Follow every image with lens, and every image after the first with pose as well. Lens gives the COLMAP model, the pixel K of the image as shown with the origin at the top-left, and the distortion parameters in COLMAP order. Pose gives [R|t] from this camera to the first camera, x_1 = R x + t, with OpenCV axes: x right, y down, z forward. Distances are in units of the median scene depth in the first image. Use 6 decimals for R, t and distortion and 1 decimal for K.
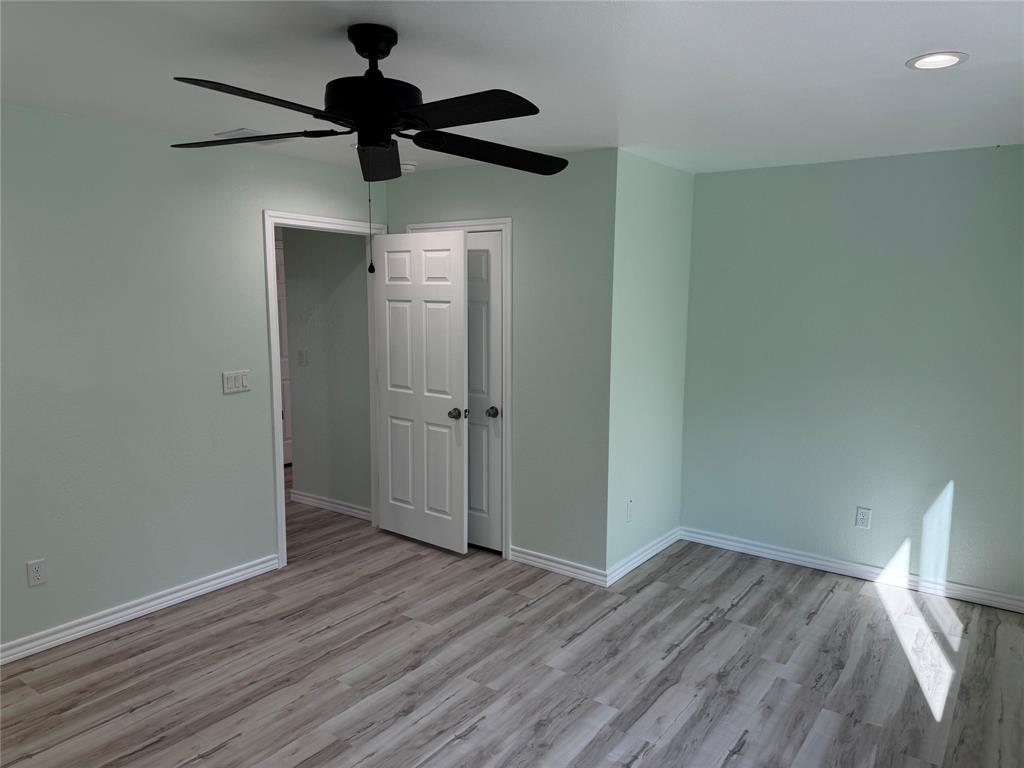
lens RADIAL K [[714.4, 0, 514.5], [0, 714.4, 392.0], [0, 0, 1]] dist [0.087685, -0.082226]
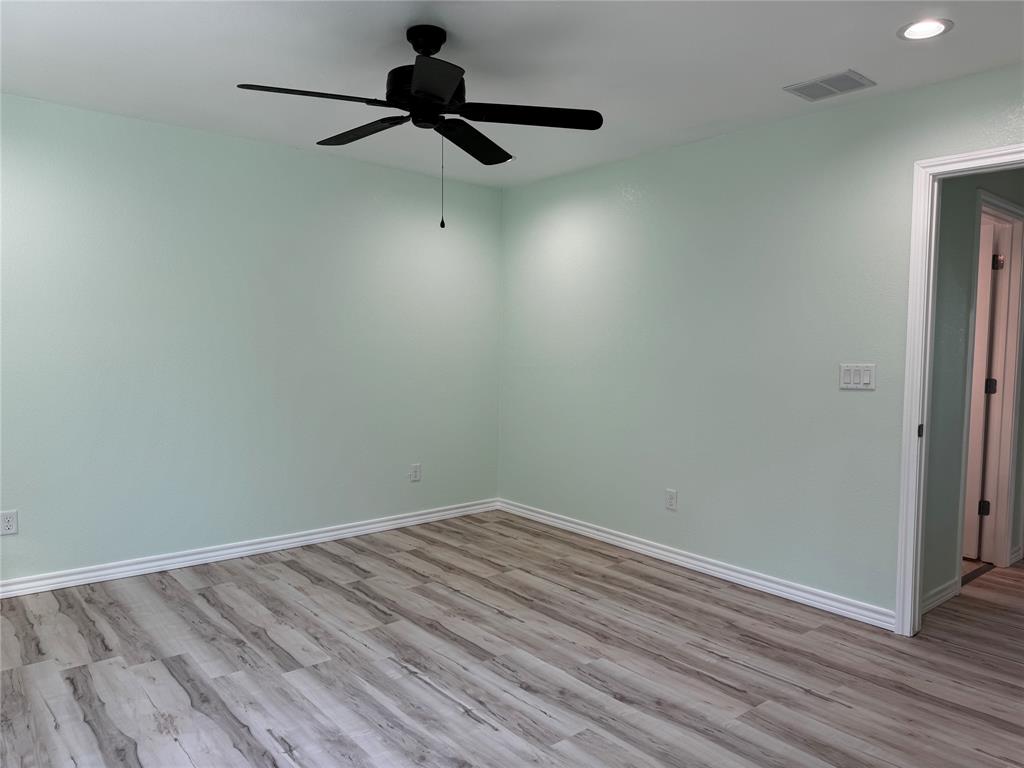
lens RADIAL K [[714.4, 0, 508.7], [0, 714.4, 382.7], [0, 0, 1]] dist [0.087685, -0.082226]
pose [[-0.235190, 0.042350, -0.971026, 0.612458], [-0.148372, 0.985777, 0.078930, -0.016110], [0.960558, 0.162637, -0.225561, 0.916467]]
